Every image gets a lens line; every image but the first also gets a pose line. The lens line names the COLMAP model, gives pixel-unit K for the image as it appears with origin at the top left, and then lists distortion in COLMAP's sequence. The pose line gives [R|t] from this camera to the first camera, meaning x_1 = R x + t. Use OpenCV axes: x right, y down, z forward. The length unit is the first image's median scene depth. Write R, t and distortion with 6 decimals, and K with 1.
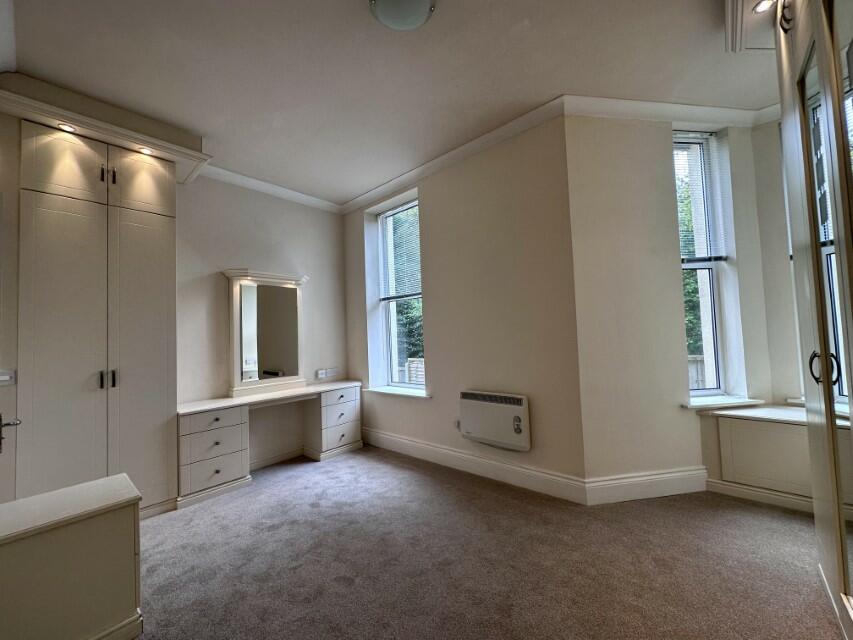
lens RADIAL K [[340.2, 0, 426.5], [0, 340.2, 320.0], [0, 0, 1]] dist [-0.000984, 0.000008]
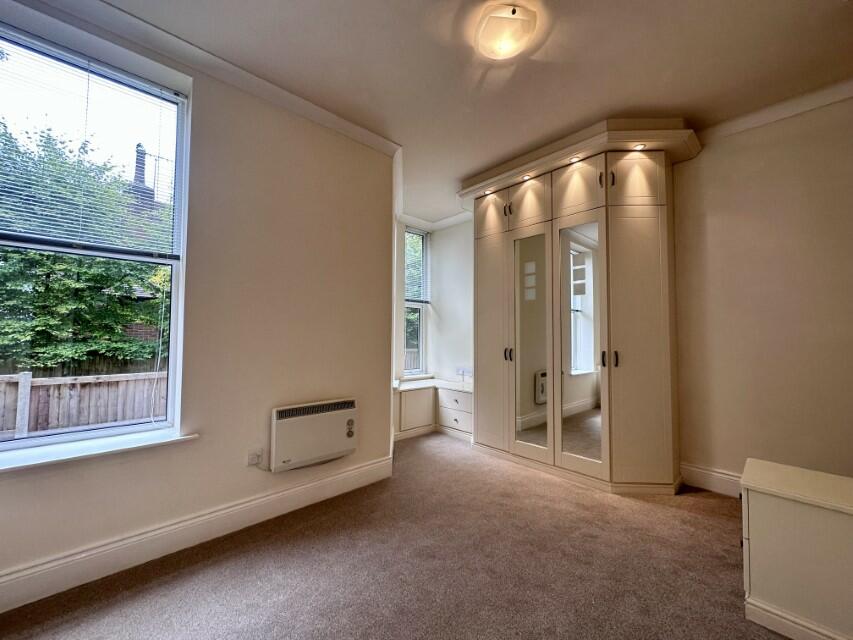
lens RADIAL K [[340.2, 0, 426.5], [0, 340.2, 320.0], [0, 0, 1]] dist [-0.000984, 0.000008]
pose [[0.099879, 0.083912, 0.991455, -0.677120], [-0.055675, 0.995348, -0.078633, 0.059305], [-0.993441, -0.047345, 0.104087, 0.661389]]
